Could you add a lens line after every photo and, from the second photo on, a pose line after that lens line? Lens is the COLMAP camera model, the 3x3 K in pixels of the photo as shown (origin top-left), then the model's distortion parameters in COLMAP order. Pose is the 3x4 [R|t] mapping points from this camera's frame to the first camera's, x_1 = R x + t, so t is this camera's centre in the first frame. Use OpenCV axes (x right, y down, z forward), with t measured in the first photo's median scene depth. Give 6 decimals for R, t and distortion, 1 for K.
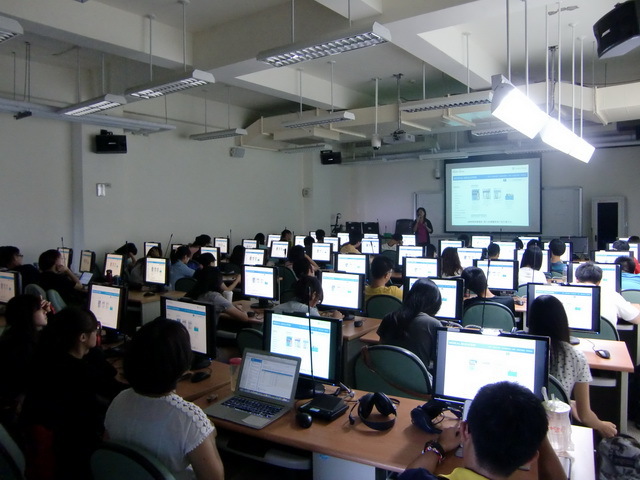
lens RADIAL K [[499.0, 0, 323.3], [0, 499.0, 239.1], [0, 0, 1]] dist [-0.072712, 0.039880]
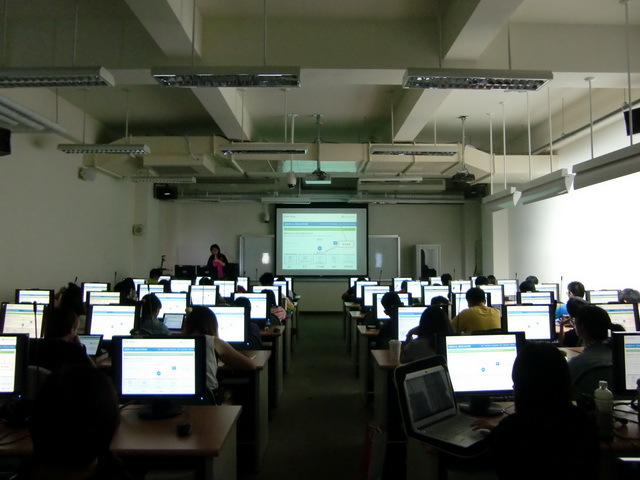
lens RADIAL K [[499.0, 0, 323.3], [0, 499.0, 239.1], [0, 0, 1]] dist [-0.072712, 0.039880]
pose [[0.802645, 0.036887, 0.595315, -0.353533], [0.019902, 0.995874, -0.088540, 0.002712], [-0.596125, 0.082914, 0.798599, 0.183260]]
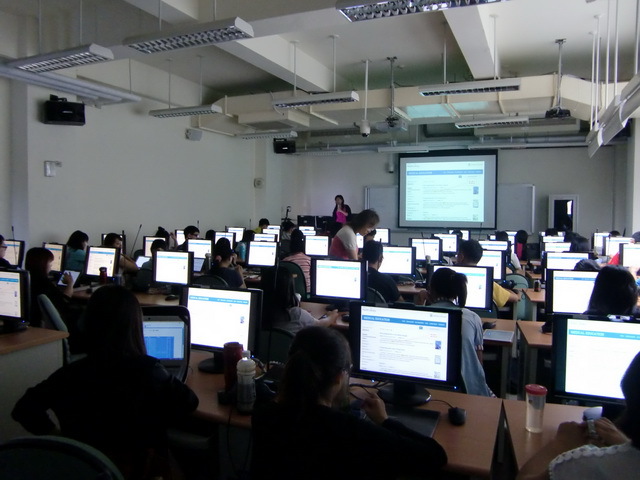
lens RADIAL K [[499.0, 0, 323.3], [0, 499.0, 239.1], [0, 0, 1]] dist [-0.072712, 0.039880]
pose [[0.975376, 0.004392, 0.220505, -0.151431], [-0.005591, 0.999973, 0.004814, 0.006841], [-0.220477, -0.005929, 0.975374, 0.092433]]
